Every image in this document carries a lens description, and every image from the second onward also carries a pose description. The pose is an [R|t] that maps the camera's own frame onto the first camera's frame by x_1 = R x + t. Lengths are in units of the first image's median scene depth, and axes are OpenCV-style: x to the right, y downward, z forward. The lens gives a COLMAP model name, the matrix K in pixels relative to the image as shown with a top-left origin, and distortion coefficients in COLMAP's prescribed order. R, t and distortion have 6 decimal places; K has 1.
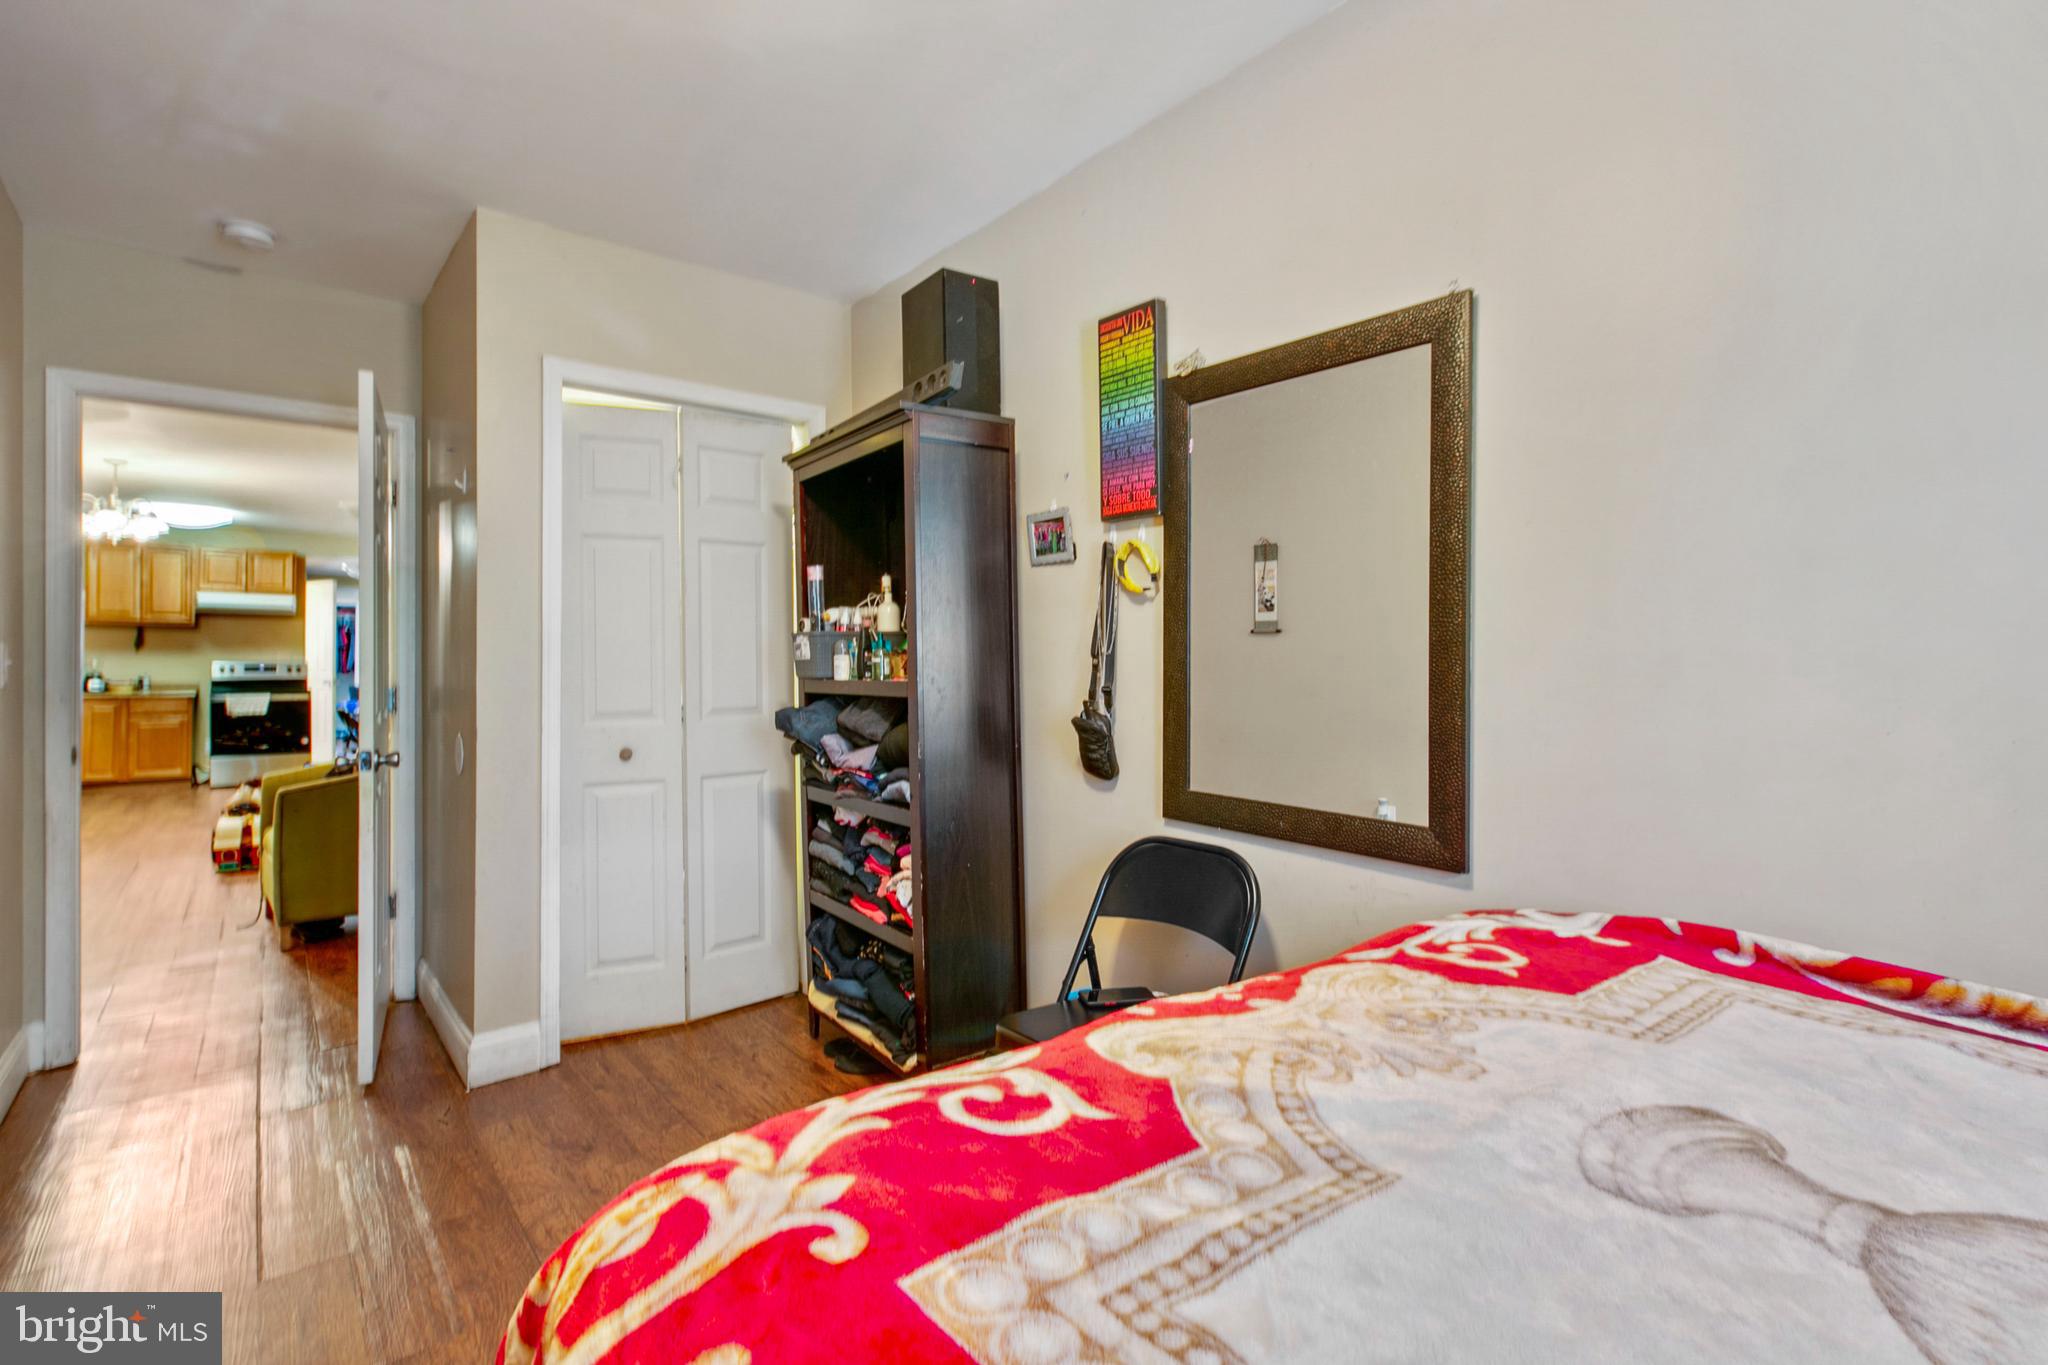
lens RADIAL K [[963.7, 0, 1023.2], [0, 963.7, 671.1], [0, 0, 1]] dist [-0.001079, -0.000244]
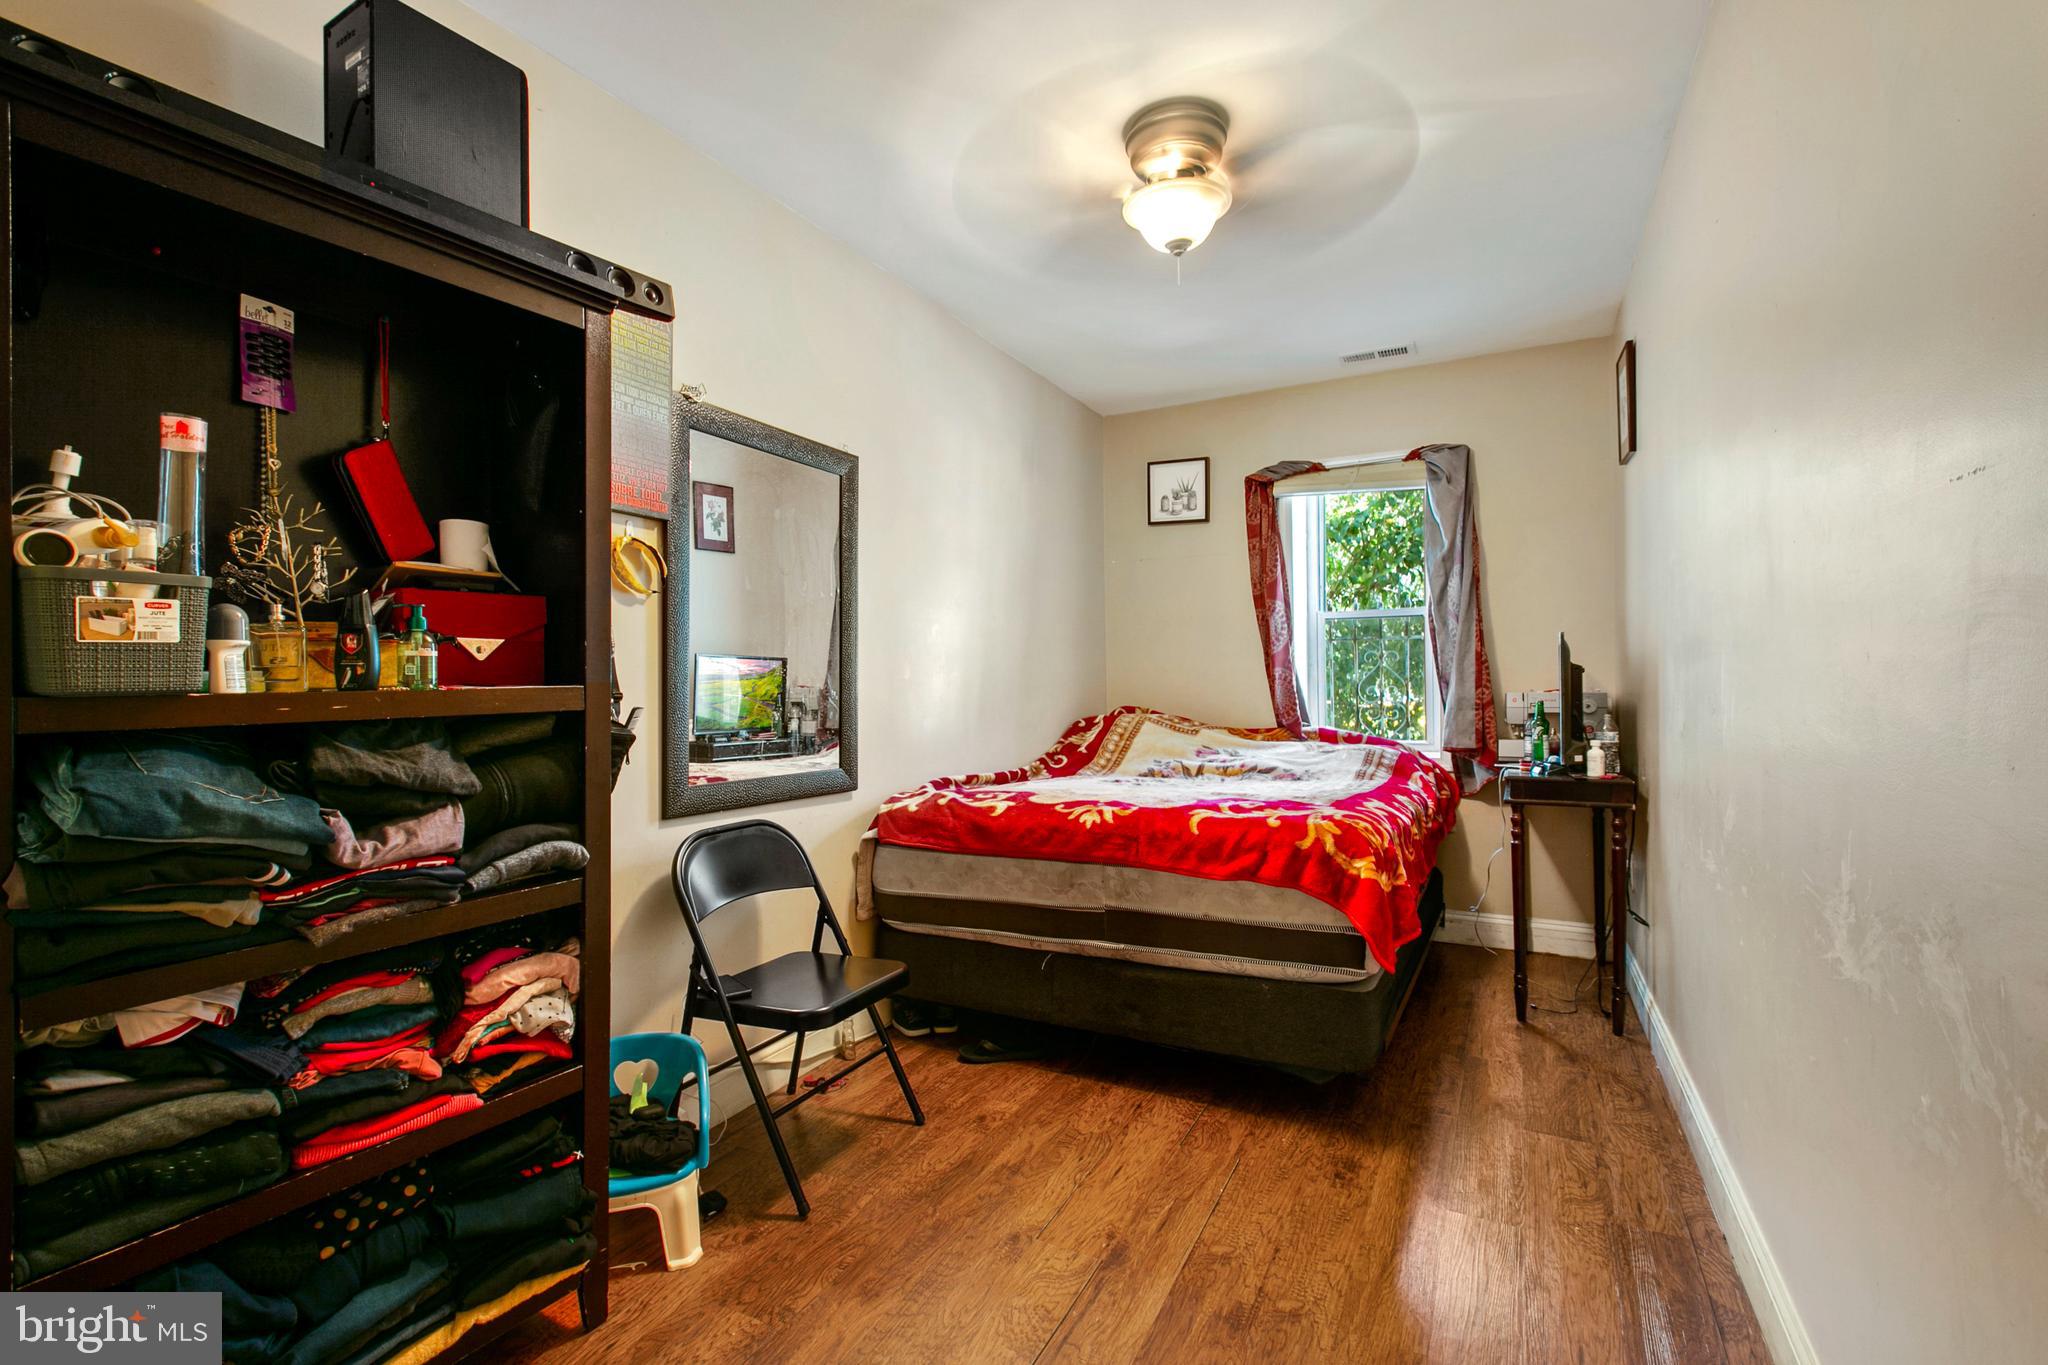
lens RADIAL K [[963.7, 0, 1023.2], [0, 963.7, 671.1], [0, 0, 1]] dist [-0.001079, -0.000244]
pose [[-0.384047, 0.002047, 0.923311, -0.928643], [-0.001923, 0.999994, -0.003017, -0.001601], [-0.923311, -0.002934, -0.384041, 1.029117]]
